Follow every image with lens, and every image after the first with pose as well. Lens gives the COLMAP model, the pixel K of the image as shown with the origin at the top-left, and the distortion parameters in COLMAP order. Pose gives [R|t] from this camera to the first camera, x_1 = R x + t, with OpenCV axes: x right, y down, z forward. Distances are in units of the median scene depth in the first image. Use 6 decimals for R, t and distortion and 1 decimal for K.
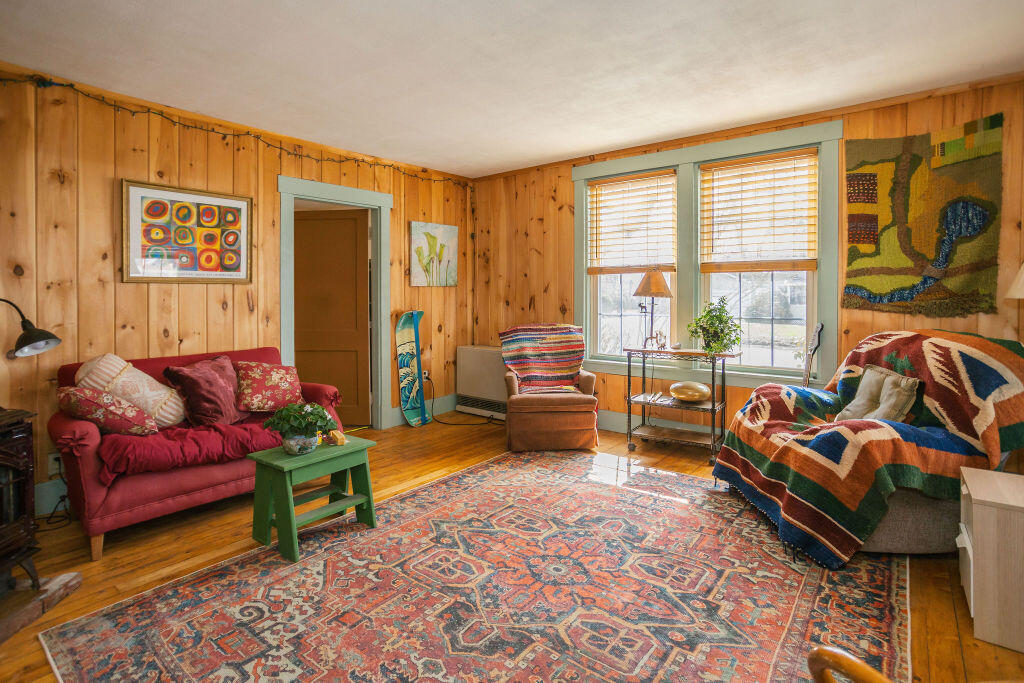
lens RADIAL K [[513.7, 0, 493.6], [0, 513.7, 309.7], [0, 0, 1]] dist [-0.042641, 0.018287]
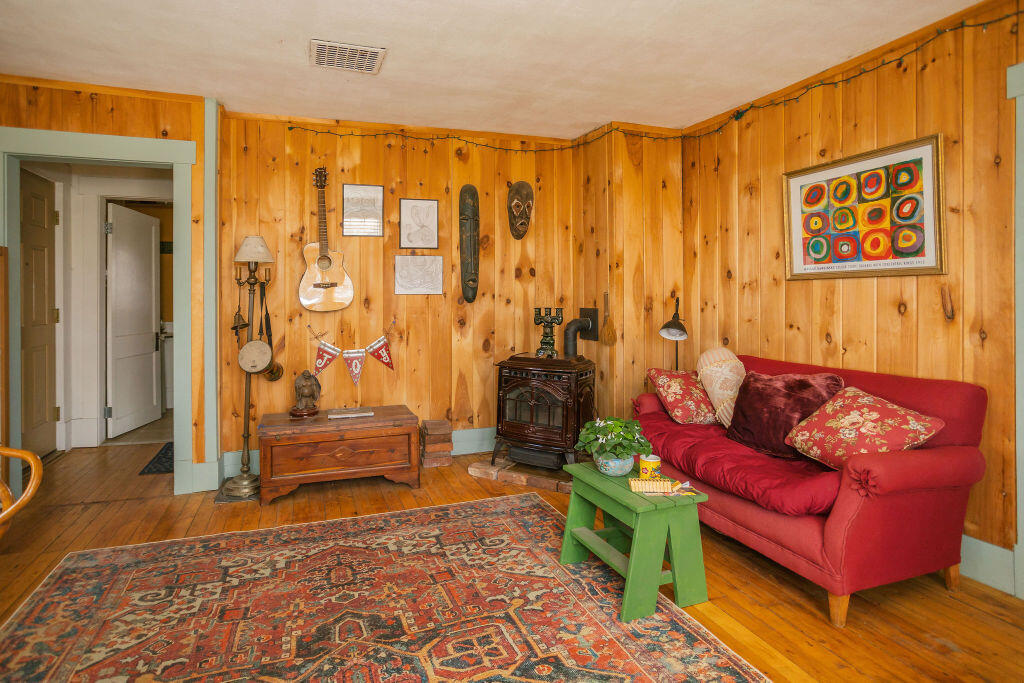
lens RADIAL K [[513.7, 0, 470.1], [0, 513.7, 292.6], [0, 0, 1]] dist [-0.042641, 0.018287]
pose [[-0.527828, -0.002040, -0.849349, 0.458190], [-0.013785, 0.999886, 0.006165, -0.032742], [0.849239, 0.014963, -0.527796, 1.127756]]
